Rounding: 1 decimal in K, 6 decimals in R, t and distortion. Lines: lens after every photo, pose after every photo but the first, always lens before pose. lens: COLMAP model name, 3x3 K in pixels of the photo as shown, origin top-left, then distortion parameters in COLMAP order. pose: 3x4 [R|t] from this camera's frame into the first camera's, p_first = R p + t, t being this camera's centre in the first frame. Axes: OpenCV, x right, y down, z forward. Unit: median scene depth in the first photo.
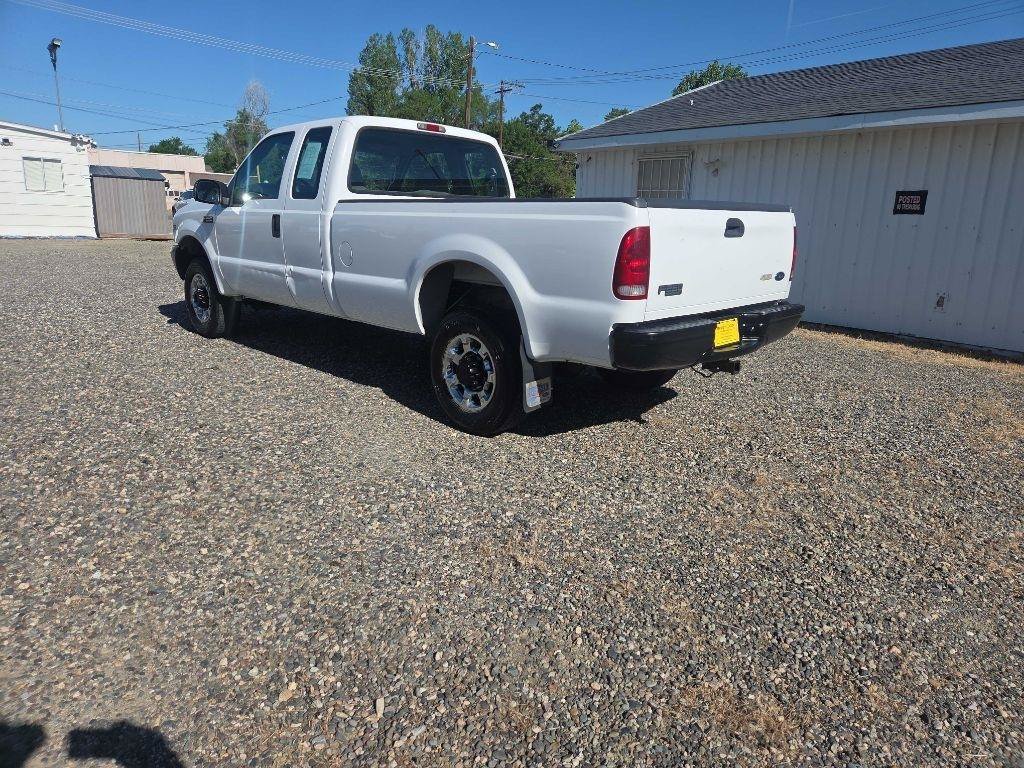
lens RADIAL K [[674.9, 0, 513.6], [0, 674.9, 361.2], [0, 0, 1]] dist [0.056931, -0.001017]
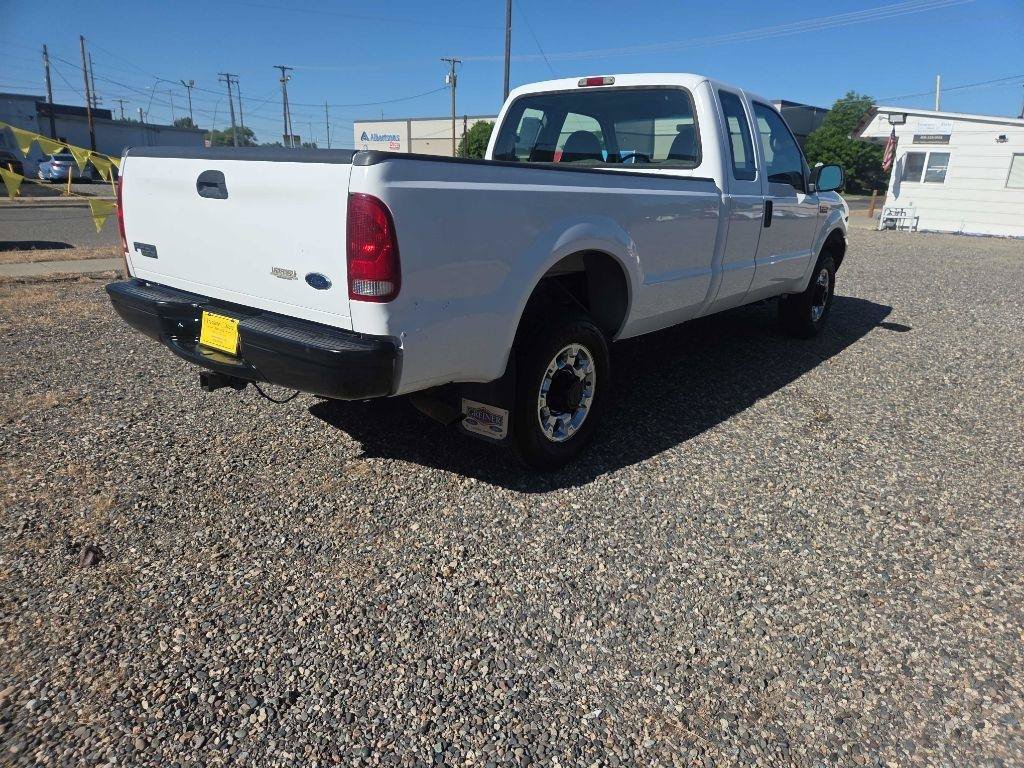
lens RADIAL K [[669.8, 0, 539.4], [0, 669.8, 383.1], [0, 0, 1]] dist [-0.016355, -0.000695]
pose [[0.137856, 0.269225, -0.953160, 1.104345], [-0.245515, 0.941602, 0.230451, -0.250444], [0.959541, 0.202246, 0.195904, 1.262961]]
